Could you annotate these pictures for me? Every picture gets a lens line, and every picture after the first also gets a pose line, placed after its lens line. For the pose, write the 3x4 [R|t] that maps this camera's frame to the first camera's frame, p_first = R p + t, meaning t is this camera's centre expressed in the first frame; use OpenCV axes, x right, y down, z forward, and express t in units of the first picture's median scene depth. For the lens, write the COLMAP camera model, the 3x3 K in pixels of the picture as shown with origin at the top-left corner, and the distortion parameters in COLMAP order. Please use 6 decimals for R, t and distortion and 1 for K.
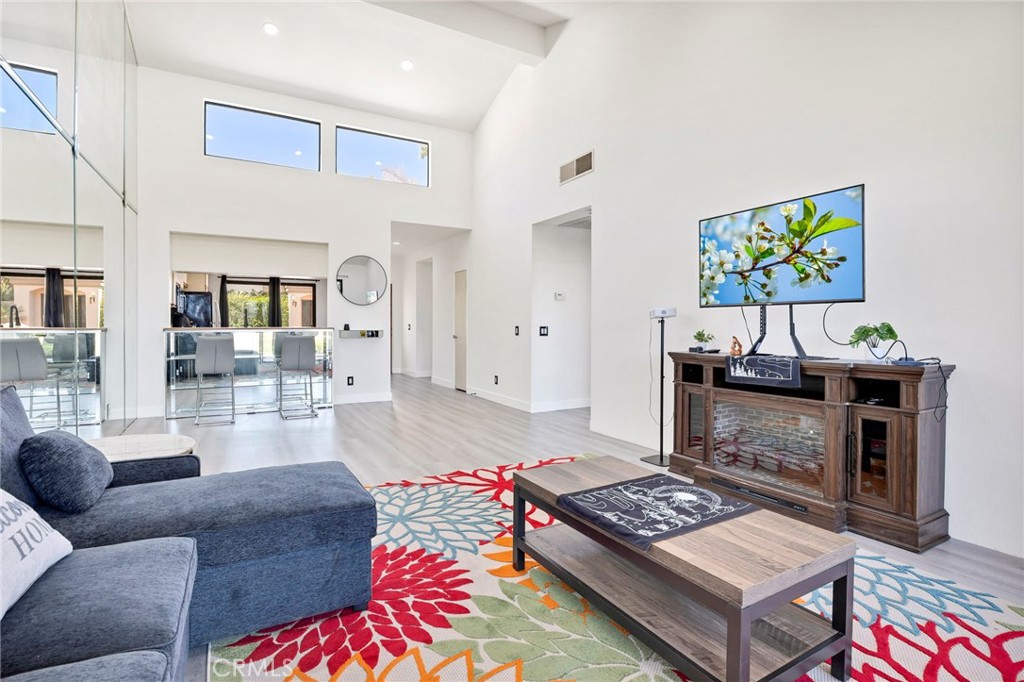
lens RADIAL K [[481.1, 0, 508.3], [0, 481.1, 329.8], [0, 0, 1]] dist [-0.010844, -0.000310]
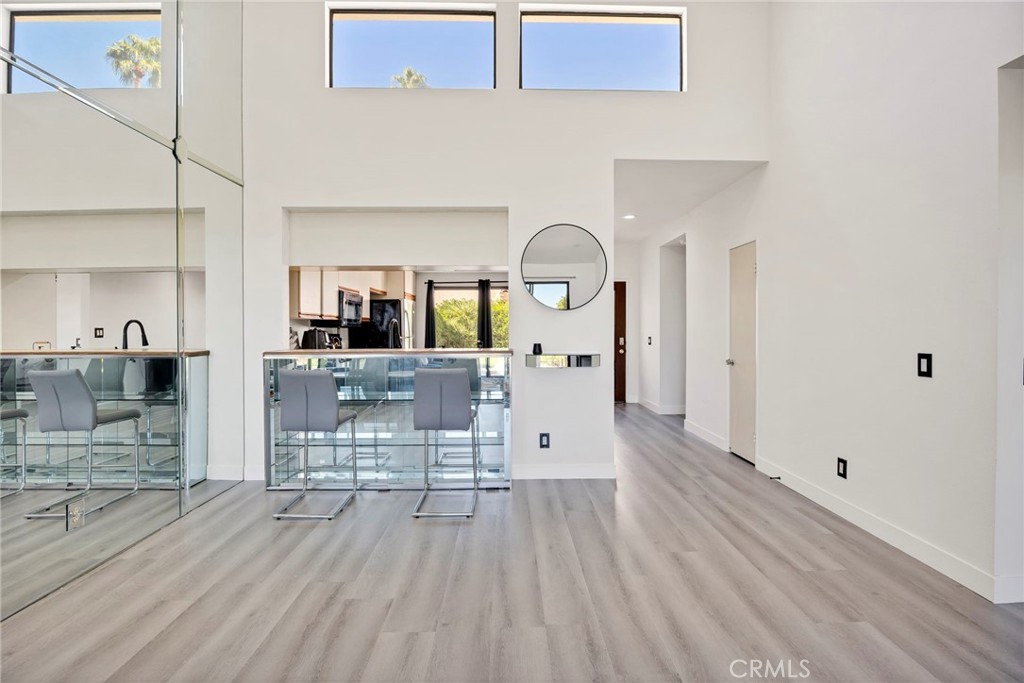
lens RADIAL K [[481.1, 0, 508.3], [0, 481.1, 330.3], [0, 0, 1]] dist [-0.010844, -0.000310]
pose [[0.880664, -0.005024, -0.473715, -0.088357], [-0.000809, 0.999926, -0.012108, -0.019924], [0.473741, 0.011046, 0.880595, 0.453668]]
